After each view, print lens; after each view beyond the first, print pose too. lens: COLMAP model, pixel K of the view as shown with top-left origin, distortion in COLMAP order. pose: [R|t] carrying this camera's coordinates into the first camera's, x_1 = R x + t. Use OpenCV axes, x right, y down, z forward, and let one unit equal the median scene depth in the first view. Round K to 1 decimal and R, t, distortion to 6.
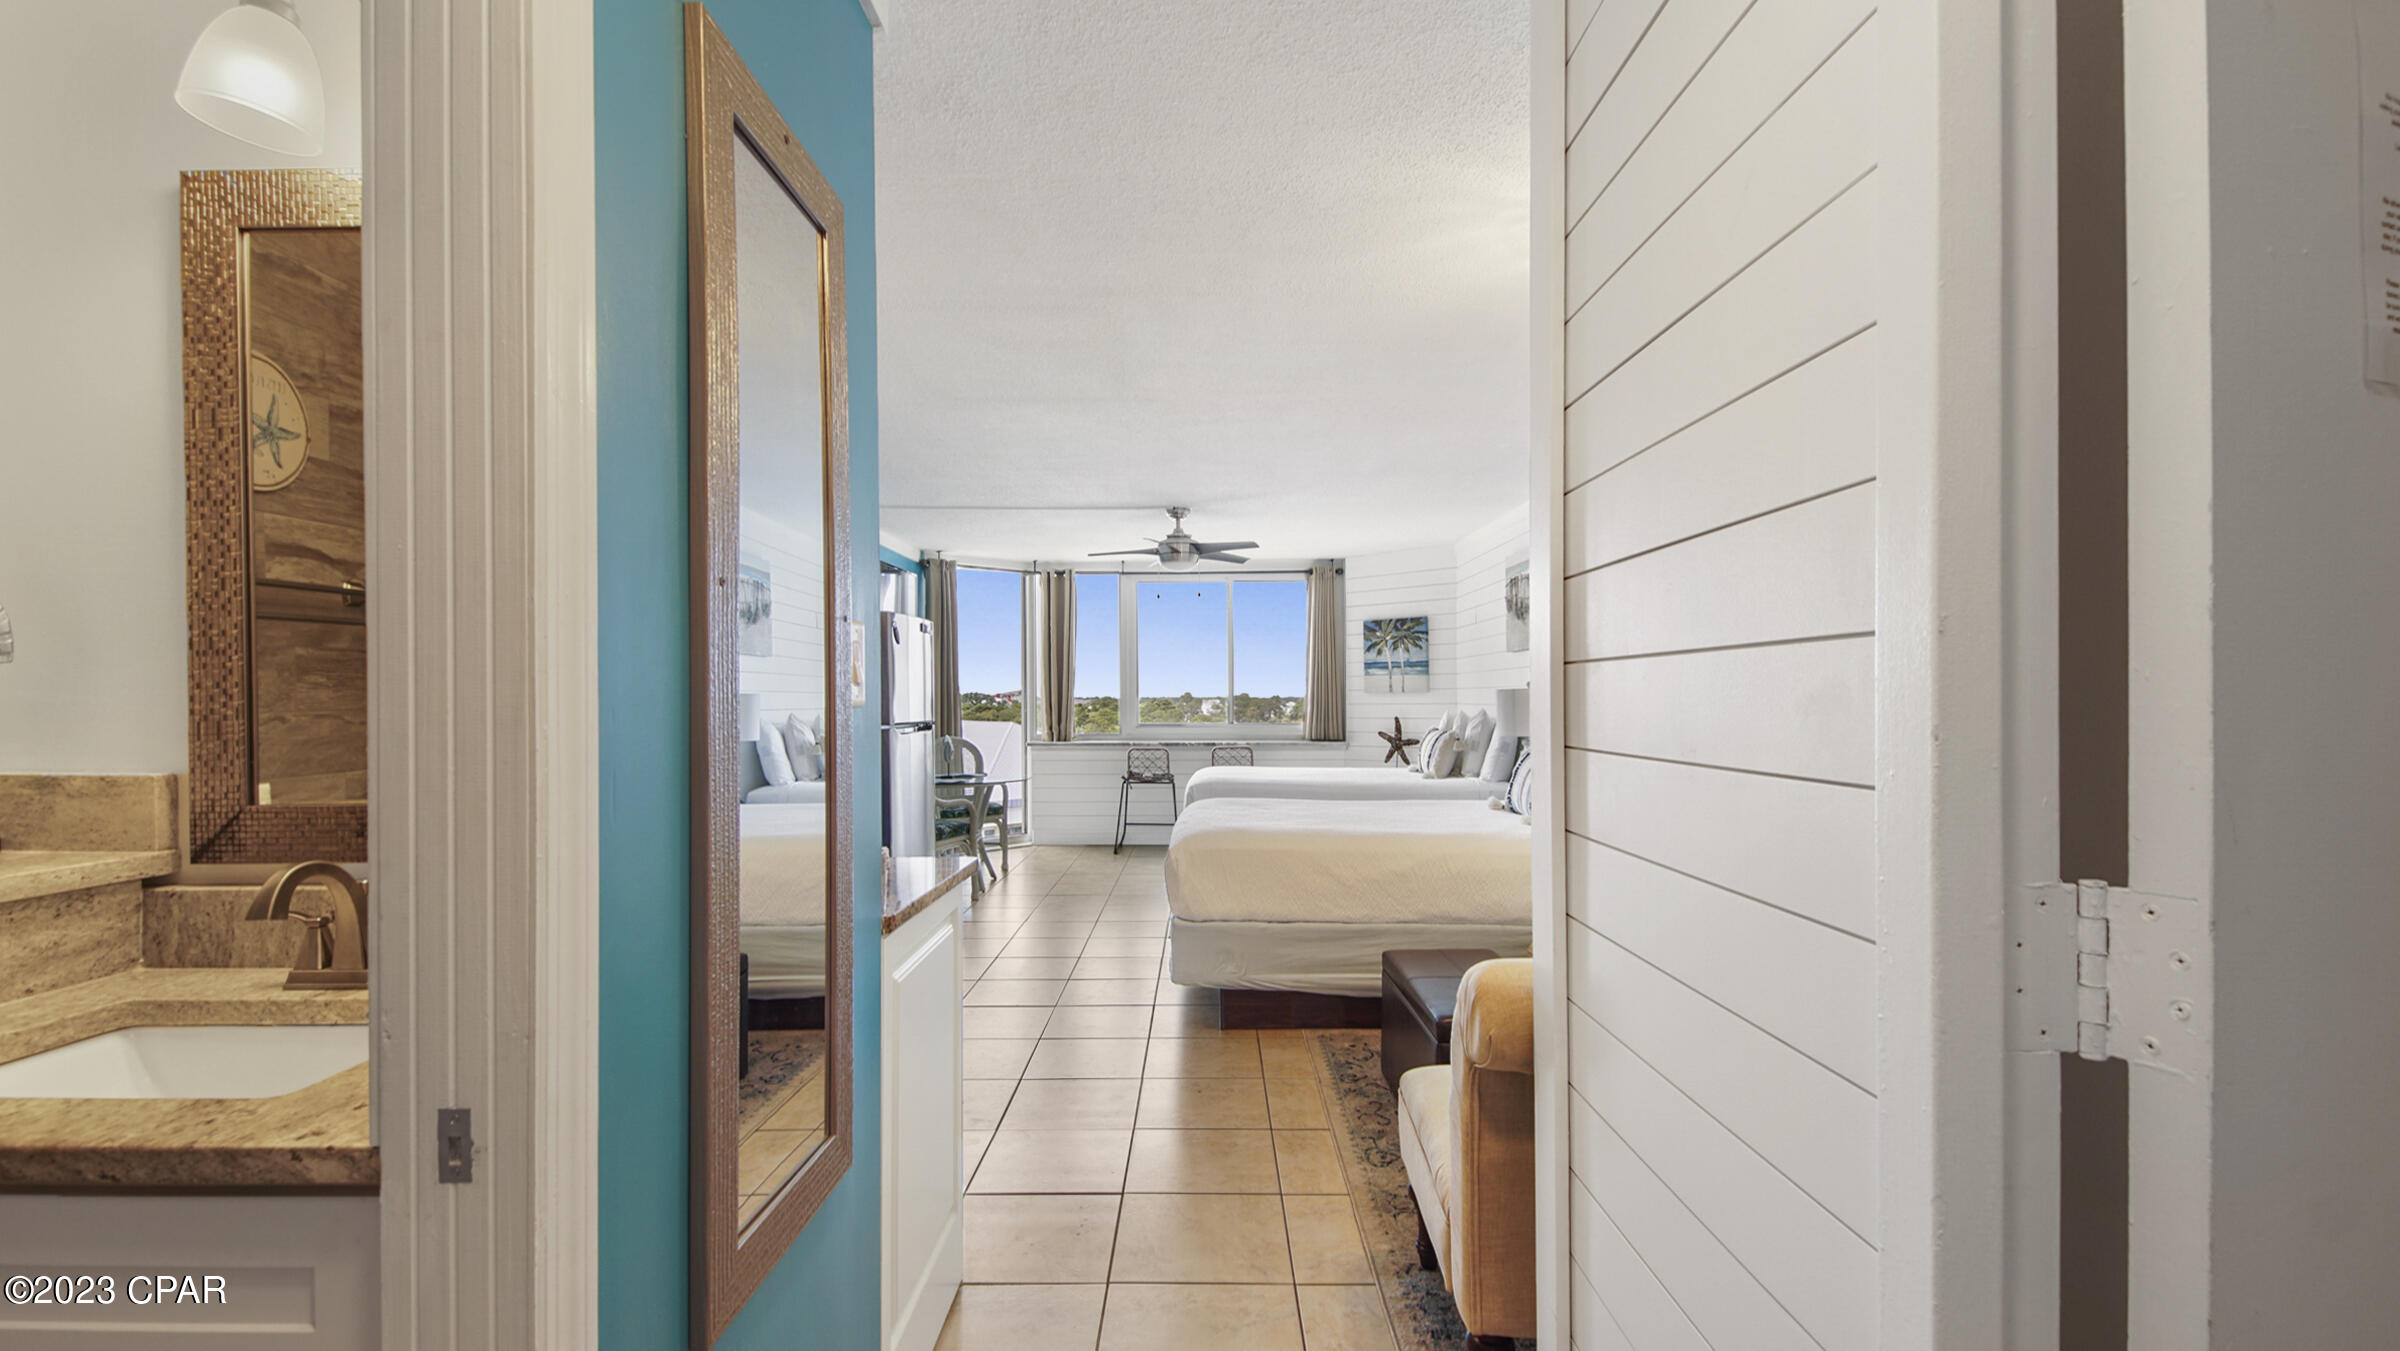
lens RADIAL K [[1056.2, 0, 1200.2], [0, 1056.2, 686.7], [0, 0, 1]] dist [0.024907, -0.015537]
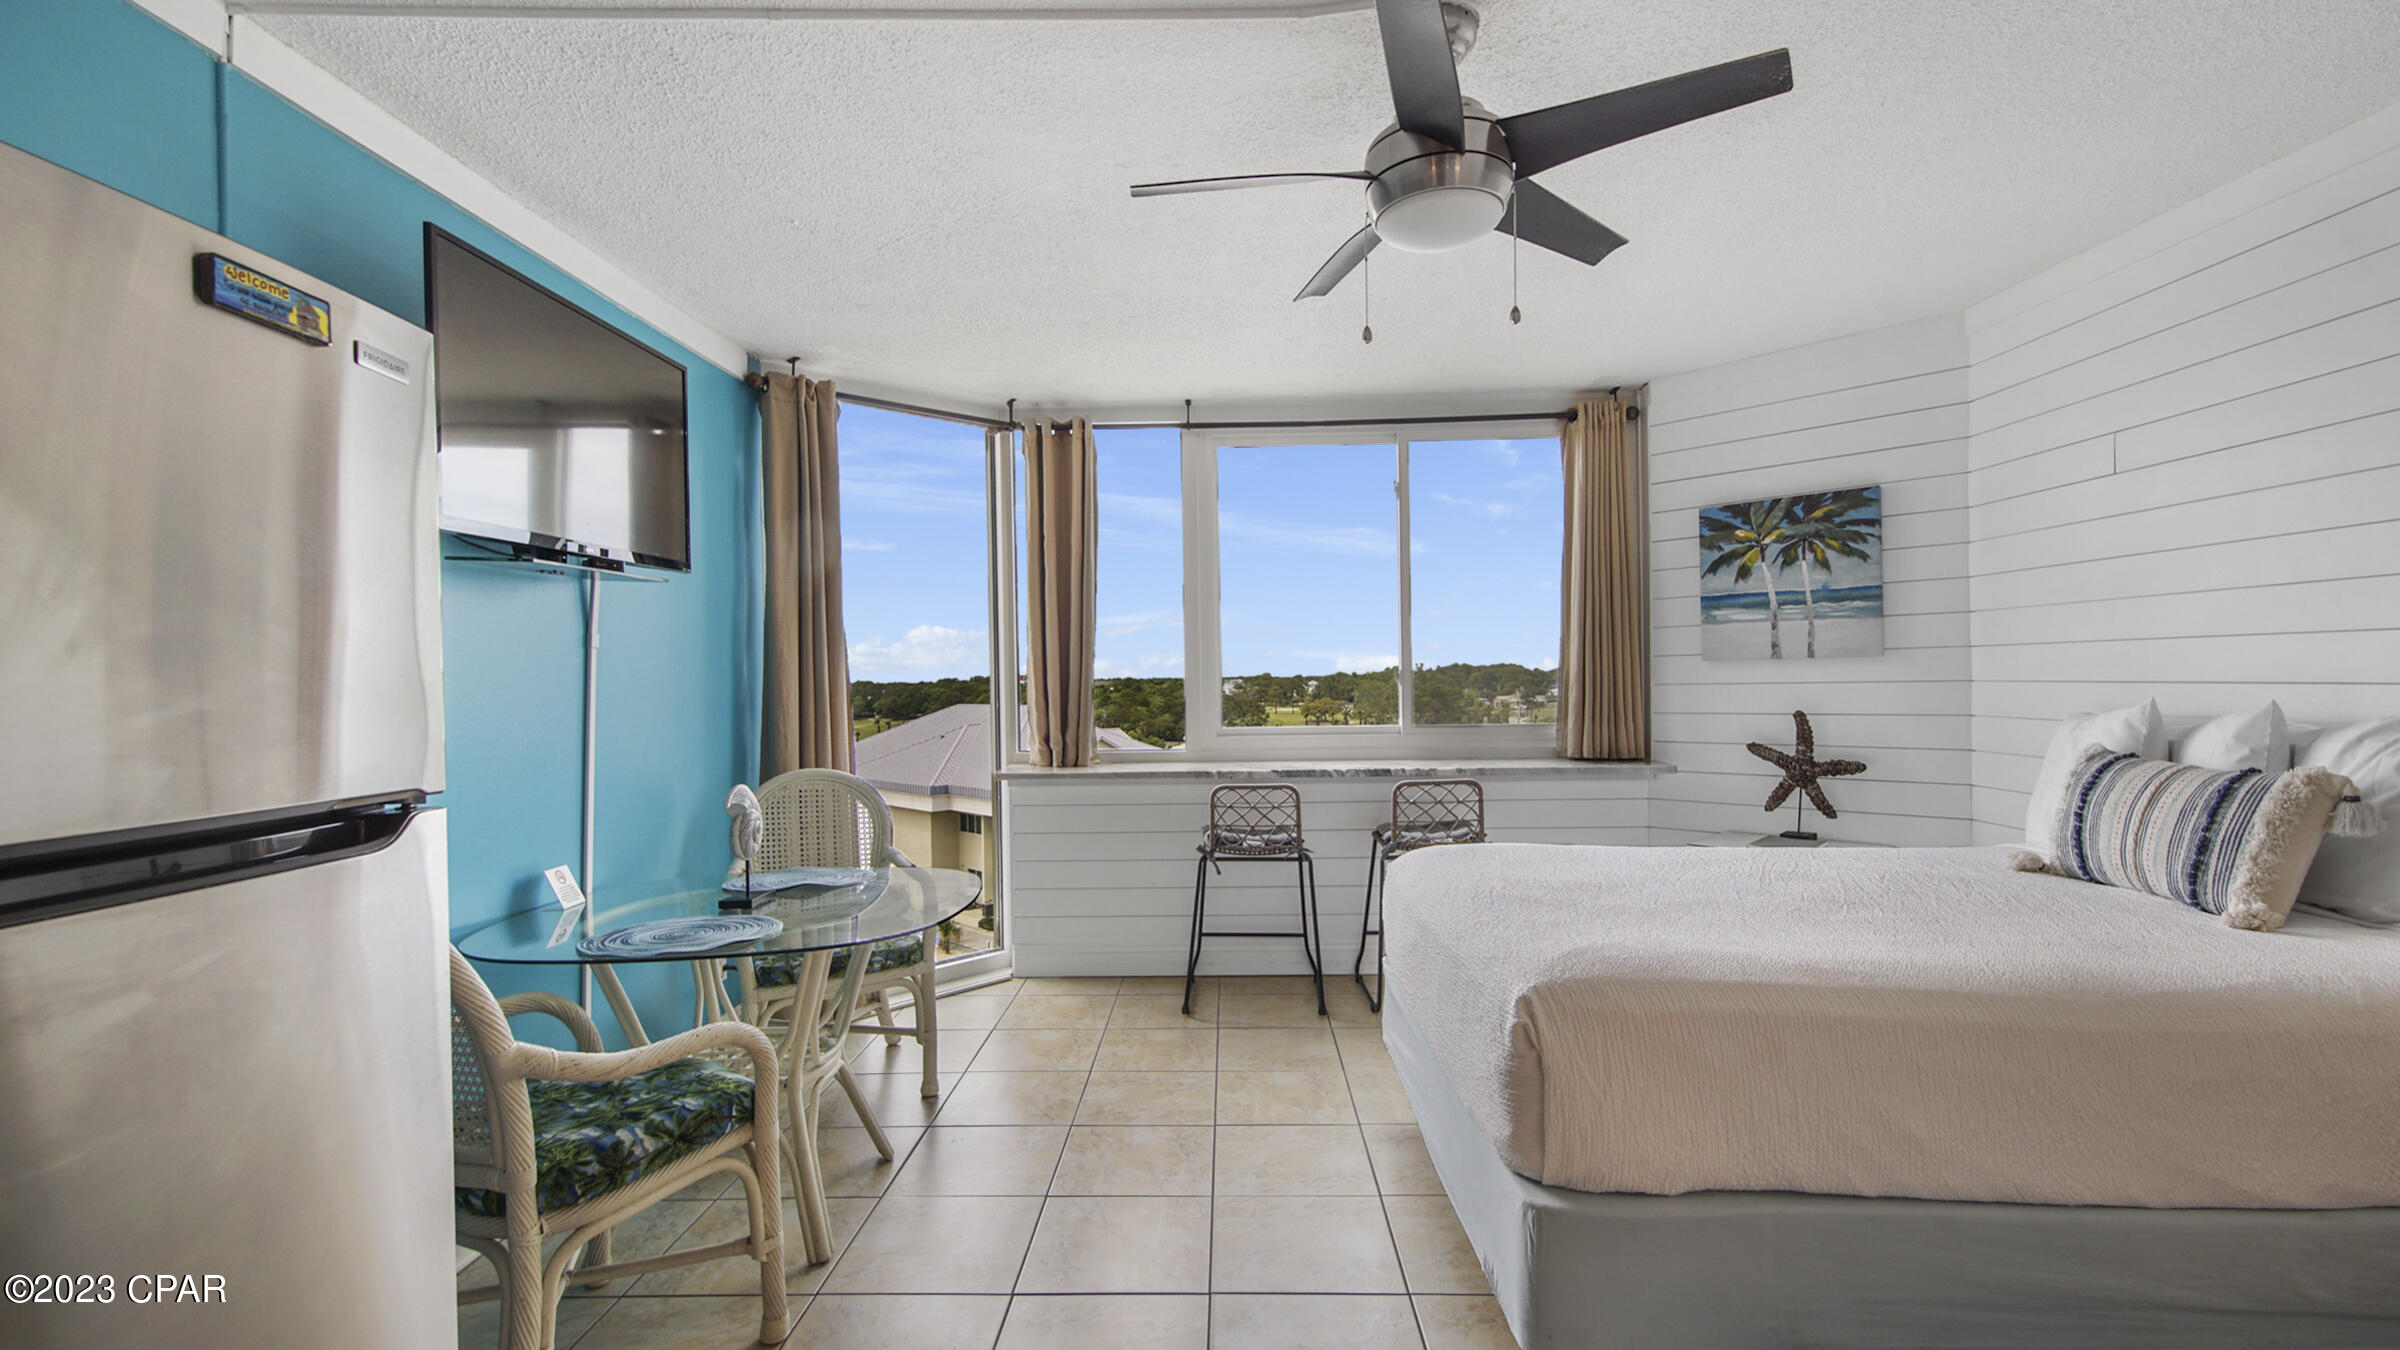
lens RADIAL K [[1056.2, 0, 1200.2], [0, 1056.2, 686.2], [0, 0, 1]] dist [0.024907, -0.015537]
pose [[0.999736, -0.011255, -0.020017, -0.110840], [0.011619, 0.999767, 0.018172, 0.011016], [0.019808, -0.018400, 0.999634, 0.941352]]
